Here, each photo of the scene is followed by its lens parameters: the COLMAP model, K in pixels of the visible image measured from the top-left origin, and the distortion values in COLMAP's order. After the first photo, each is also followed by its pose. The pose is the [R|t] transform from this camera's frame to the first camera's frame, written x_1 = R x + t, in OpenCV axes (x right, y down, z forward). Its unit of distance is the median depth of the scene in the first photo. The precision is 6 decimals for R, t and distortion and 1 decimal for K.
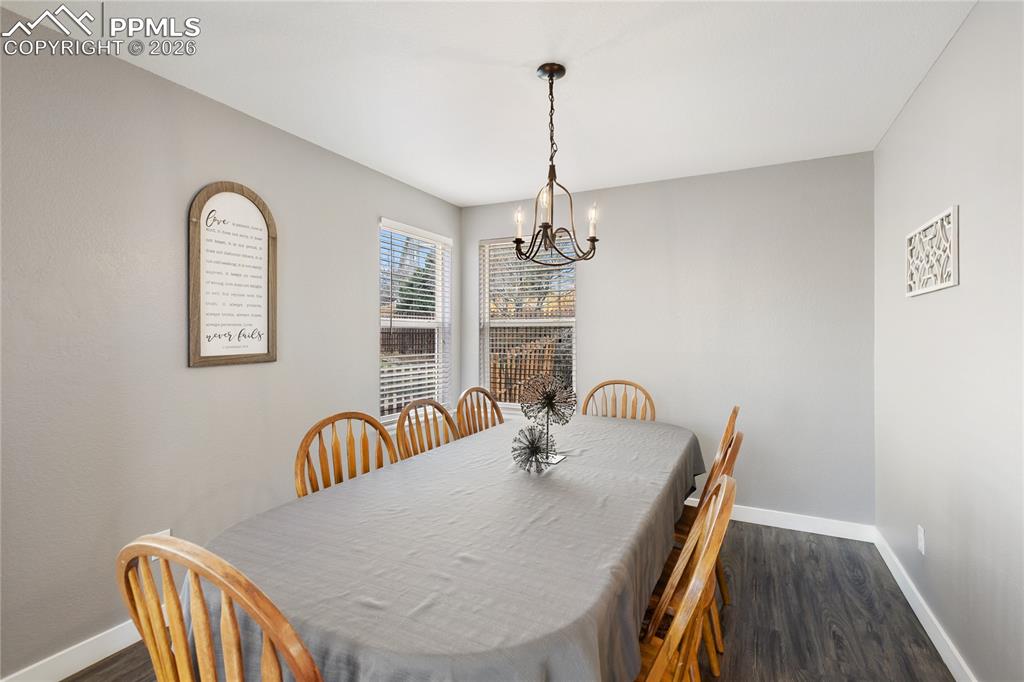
lens RADIAL K [[470.7, 0, 517.4], [0, 470.7, 339.1], [0, 0, 1]] dist [-0.000942, -0.000037]
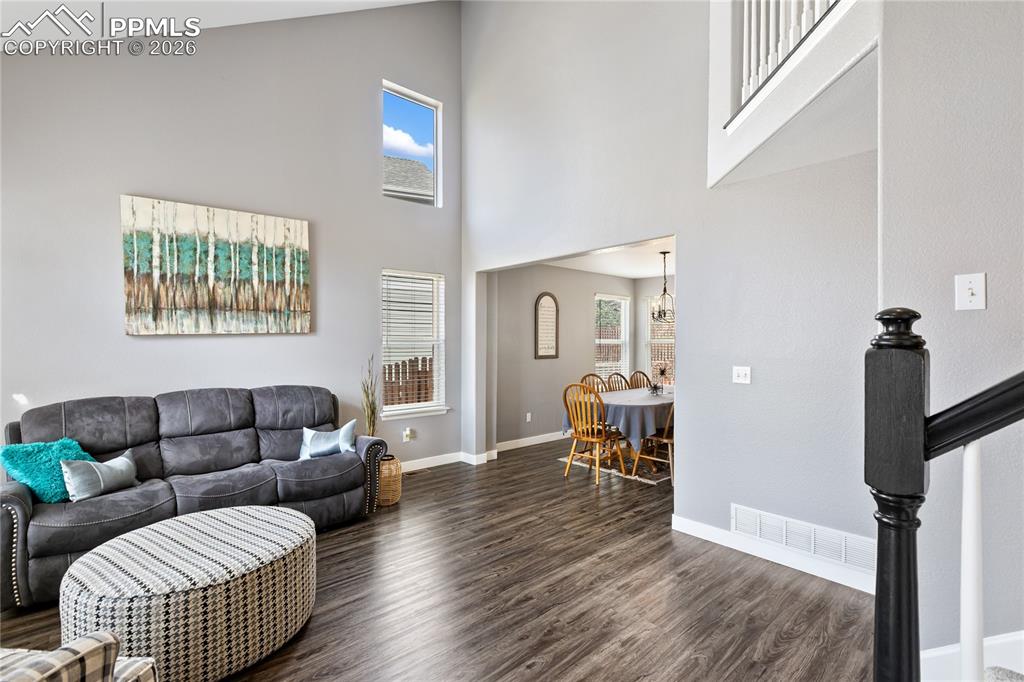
lens RADIAL K [[470.7, 0, 517.4], [0, 470.7, 339.1], [0, 0, 1]] dist [-0.000942, -0.000037]
pose [[0.926745, -0.000965, -0.375690, 0.270215], [-0.007560, 0.999746, -0.021217, -0.000356], [0.375615, 0.022503, 0.926502, -1.626062]]
